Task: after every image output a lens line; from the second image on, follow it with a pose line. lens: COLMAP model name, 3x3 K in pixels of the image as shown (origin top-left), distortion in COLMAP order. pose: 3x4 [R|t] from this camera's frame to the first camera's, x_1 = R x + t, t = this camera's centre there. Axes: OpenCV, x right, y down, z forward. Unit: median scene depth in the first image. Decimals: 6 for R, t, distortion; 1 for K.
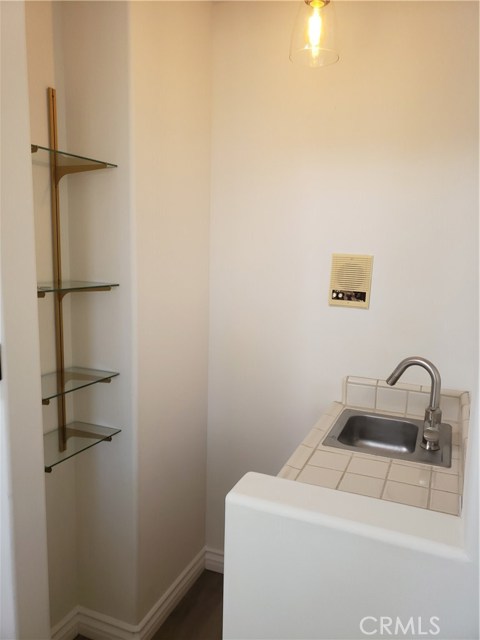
lens RADIAL K [[498.2, 0, 253.4], [0, 498.2, 318.9], [0, 0, 1]] dist [0.043441, -0.047321]
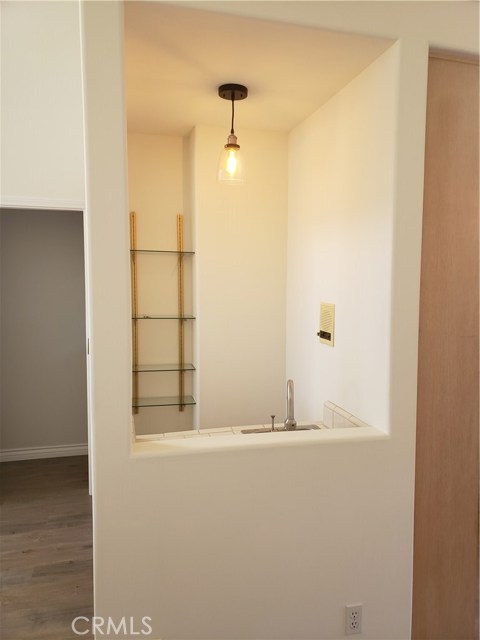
lens RADIAL K [[498.2, 0, 253.4], [0, 498.2, 318.9], [0, 0, 1]] dist [0.043441, -0.047321]
pose [[0.596445, 0.044559, -0.801416, 1.102343], [-0.109082, 0.993694, -0.025933, -0.035323], [0.795208, 0.102887, 0.597544, 0.097681]]
